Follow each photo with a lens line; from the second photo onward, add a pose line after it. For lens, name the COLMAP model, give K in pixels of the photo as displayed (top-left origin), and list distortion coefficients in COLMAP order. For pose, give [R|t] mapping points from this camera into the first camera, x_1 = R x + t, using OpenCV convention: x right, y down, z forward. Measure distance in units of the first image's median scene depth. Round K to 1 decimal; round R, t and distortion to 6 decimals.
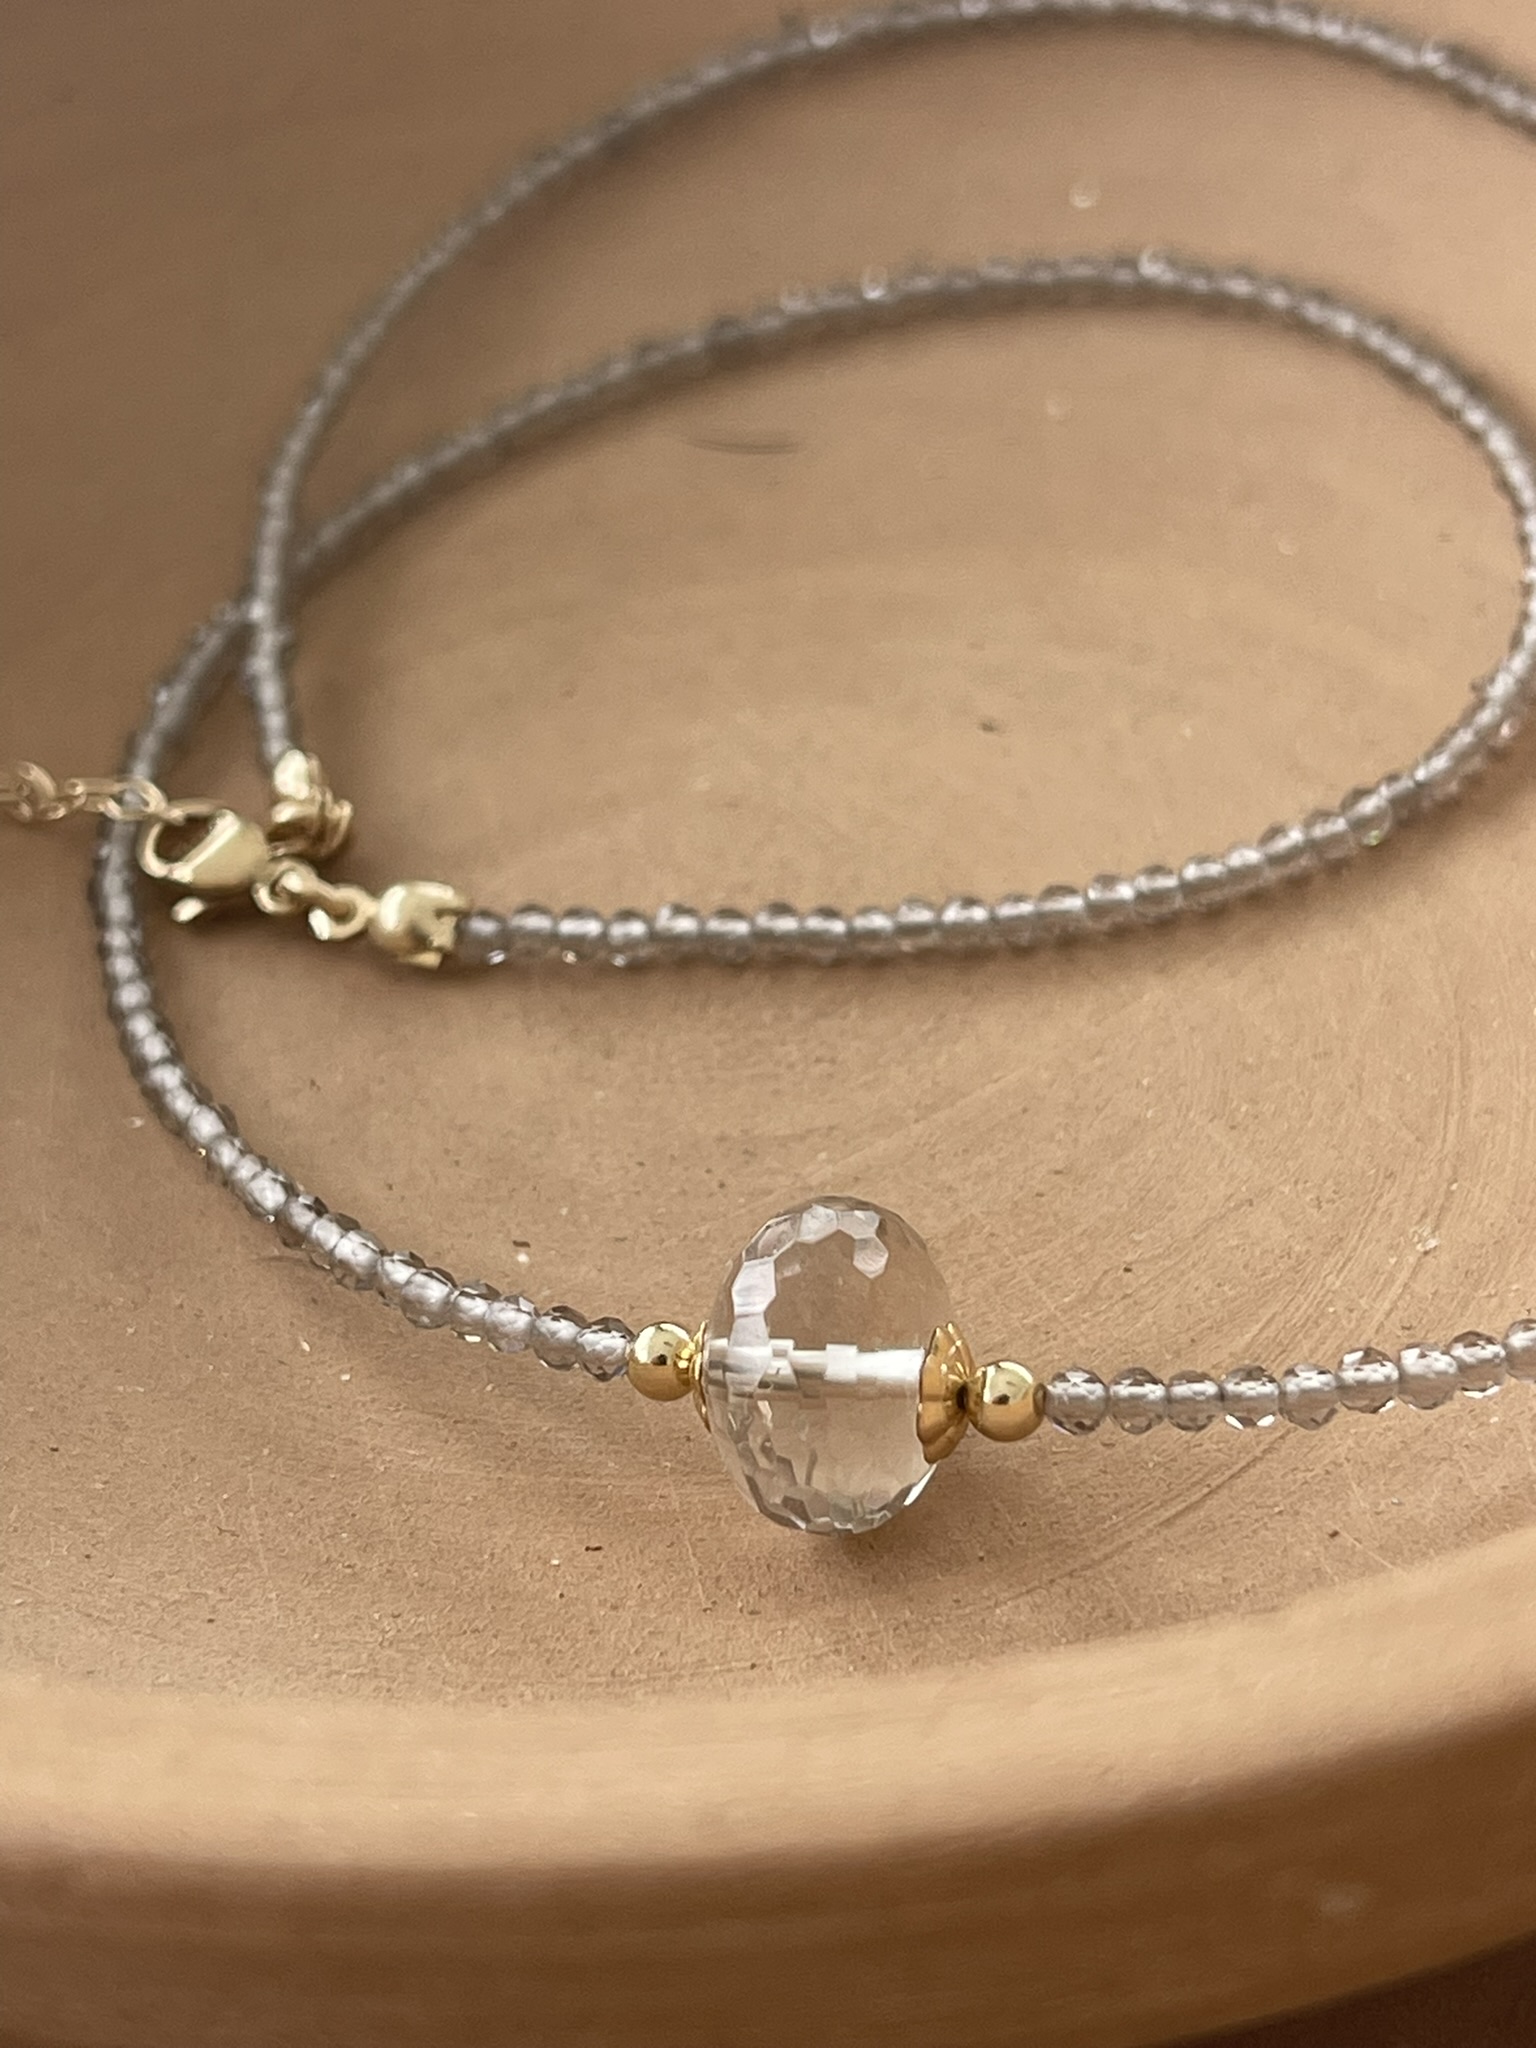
lens RADIAL K [[3907.0, 0, 769.3], [0, 3907.0, 1026.0], [0, 0, 1]] dist [0.073530, 0.000000]
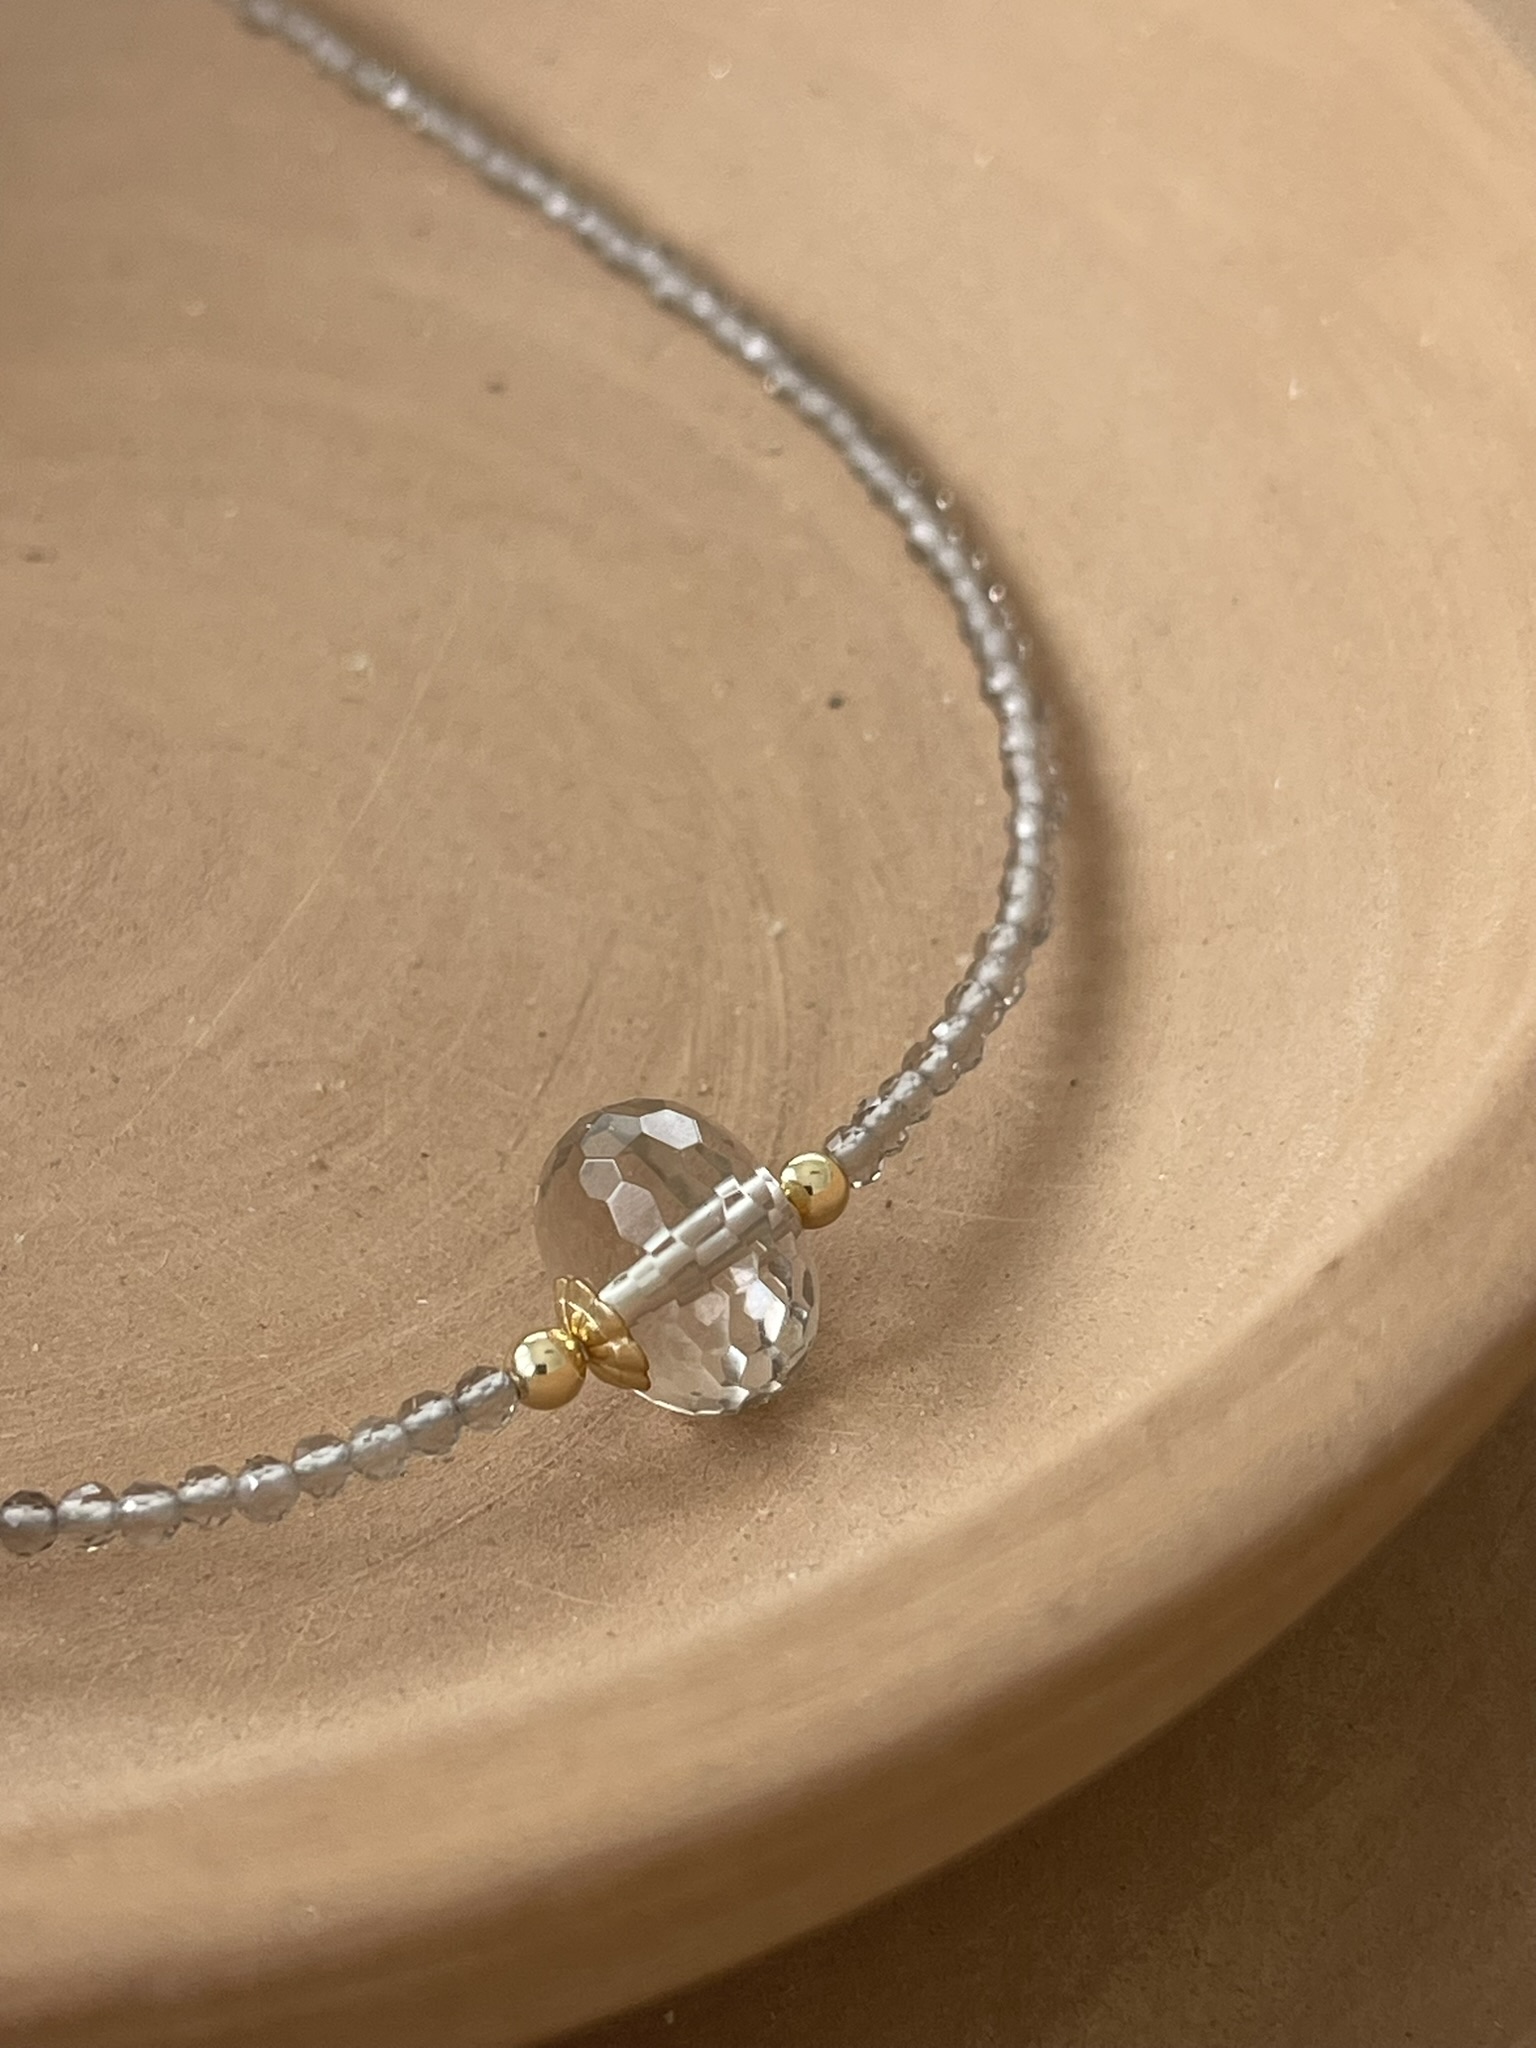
lens RADIAL K [[3907.0, 0, 768.1], [0, 3907.0, 1022.1], [0, 0, 1]] dist [0.073530, 0.000000]
pose [[0.840073, -0.301004, 0.451303, -0.323212], [0.255499, 0.953426, 0.160308, -0.091432], [-0.478538, -0.019363, 0.877854, 0.055988]]
